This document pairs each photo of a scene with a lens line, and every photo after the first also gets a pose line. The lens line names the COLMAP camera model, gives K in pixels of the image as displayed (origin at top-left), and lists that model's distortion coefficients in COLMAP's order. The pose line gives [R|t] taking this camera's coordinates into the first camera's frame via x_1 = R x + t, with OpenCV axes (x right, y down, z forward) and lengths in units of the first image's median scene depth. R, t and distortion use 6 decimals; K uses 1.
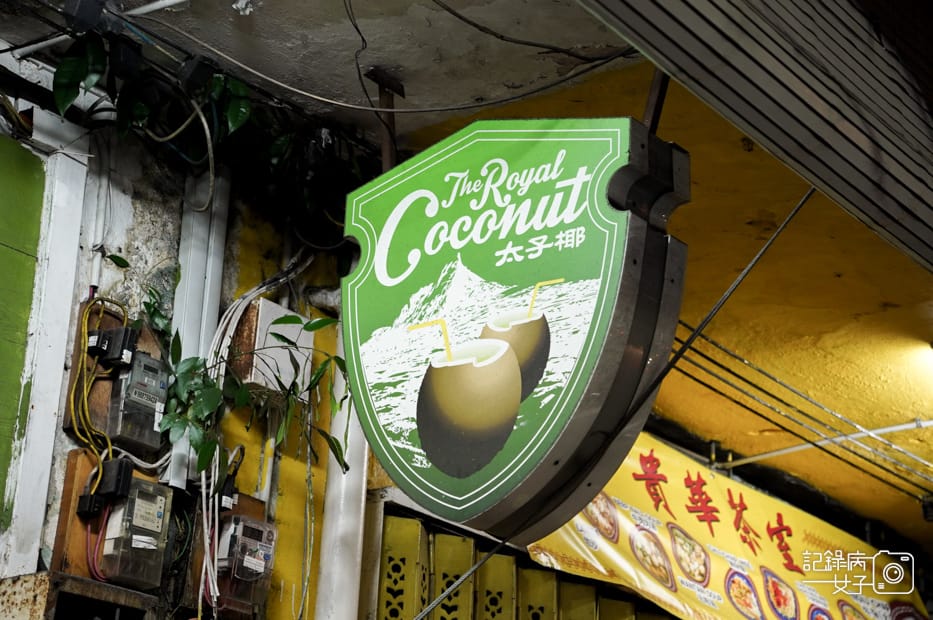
lens RADIAL K [[1892.7, 0, 467.4], [0, 1892.7, 309.7], [0, 0, 1]] dist [0.465552, 0.000000]
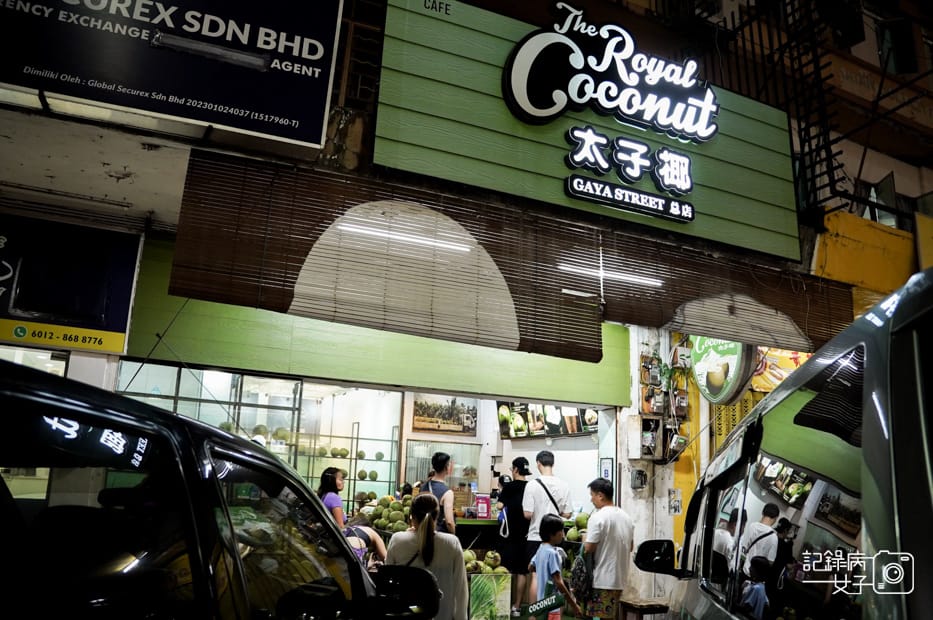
lens RADIAL K [[736.5, 0, 466.5], [0, 736.5, 310.2], [0, 0, 1]] dist [0.010544, 0.003062]
pose [[0.874189, -0.114927, -0.471789, 0.322687], [0.174821, 0.980926, 0.084978, -0.362343], [0.453024, -0.156765, 0.877607, -0.865069]]
